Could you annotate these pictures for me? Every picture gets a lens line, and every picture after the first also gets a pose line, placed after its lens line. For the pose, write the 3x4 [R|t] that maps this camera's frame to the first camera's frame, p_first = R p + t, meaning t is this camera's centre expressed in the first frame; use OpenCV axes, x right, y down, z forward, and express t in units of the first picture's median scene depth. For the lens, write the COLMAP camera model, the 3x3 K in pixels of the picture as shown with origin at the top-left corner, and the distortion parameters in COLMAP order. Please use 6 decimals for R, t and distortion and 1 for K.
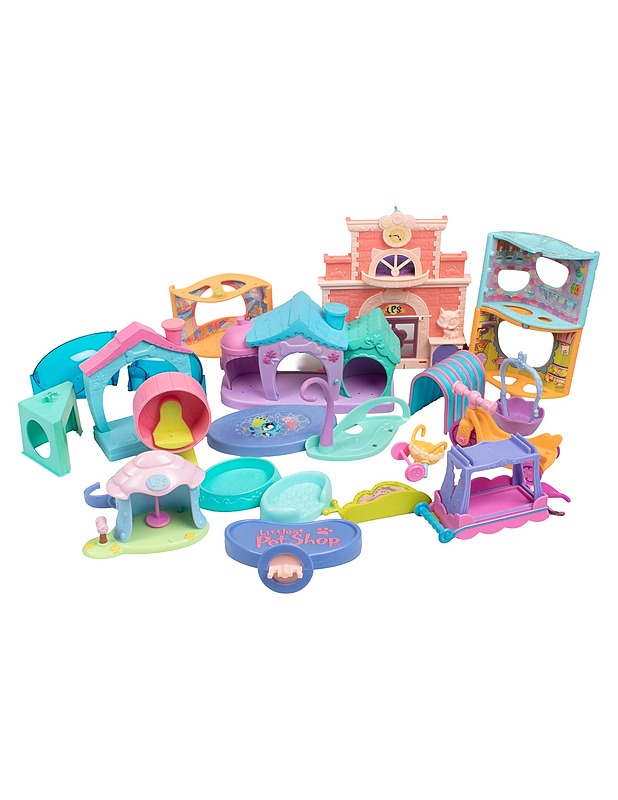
lens RADIAL K [[1536.3, 0, 309.0], [0, 1536.3, 400.0], [0, 0, 1]] dist [0.017953, 0.022778]
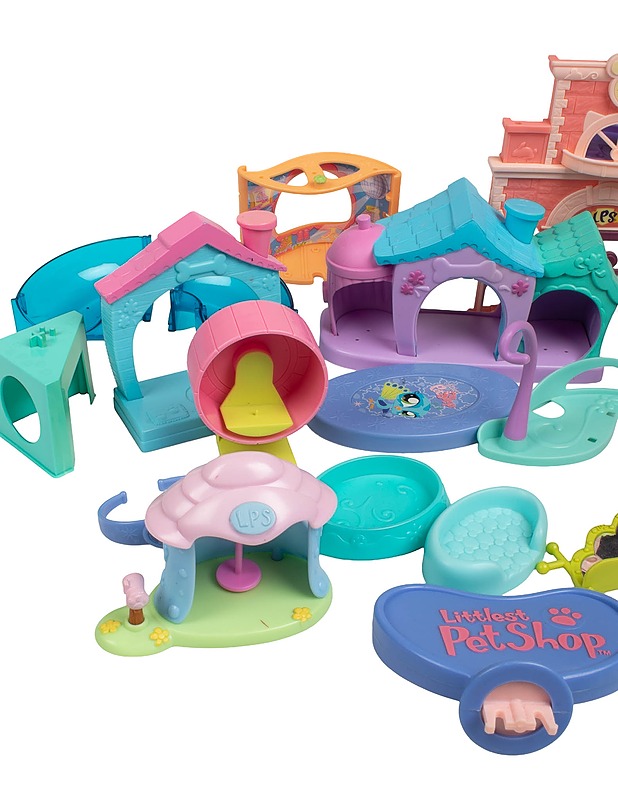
lens RADIAL K [[1351.7, 0, 309.0], [0, 1351.7, 400.0], [0, 0, 1]] dist [-0.086458, -0.120935]
pose [[0.998930, 0.036836, 0.027956, -0.080411], [-0.037963, 0.998441, 0.040915, -0.002675], [-0.026405, -0.041932, 0.998771, 0.483157]]
